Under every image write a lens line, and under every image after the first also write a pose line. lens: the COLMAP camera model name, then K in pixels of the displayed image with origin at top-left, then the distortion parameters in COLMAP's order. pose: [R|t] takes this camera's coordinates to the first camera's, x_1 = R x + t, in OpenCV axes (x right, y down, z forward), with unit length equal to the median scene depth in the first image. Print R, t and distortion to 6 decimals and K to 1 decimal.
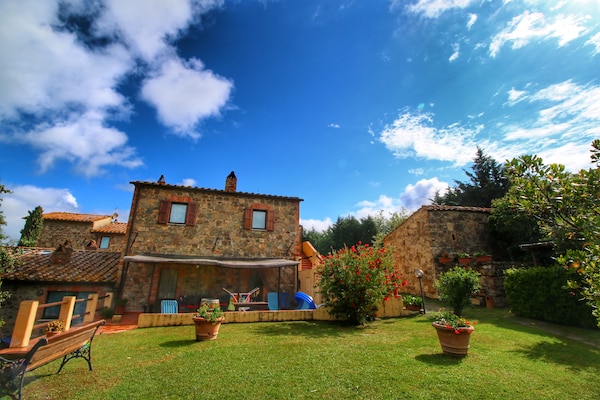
lens RADIAL K [[269.9, 0, 300.0], [0, 269.9, 200.0], [0, 0, 1]] dist [0.002061, -0.014582]
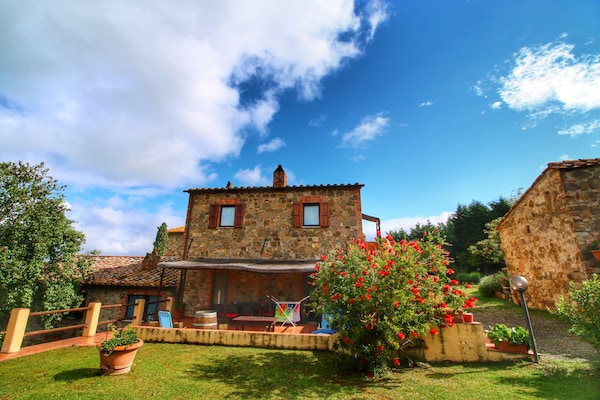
lens RADIAL K [[269.9, 0, 300.0], [0, 269.9, 200.0], [0, 0, 1]] dist [0.002061, -0.014582]
pose [[0.894228, -0.120237, -0.431159, 0.206607], [0.119419, 0.992418, -0.029080, 0.050226], [0.431387, -0.025484, 0.901807, 0.233536]]
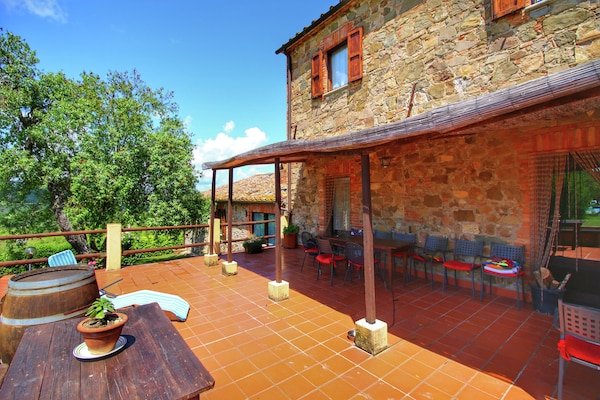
lens RADIAL K [[269.9, 0, 300.0], [0, 269.9, 200.0], [0, 0, 1]] dist [0.002061, -0.014582]
pose [[0.333672, -0.003014, -0.942684, -0.012866], [0.276433, 0.956347, 0.094788, 0.210981], [0.901248, -0.292217, 0.319939, 0.698754]]
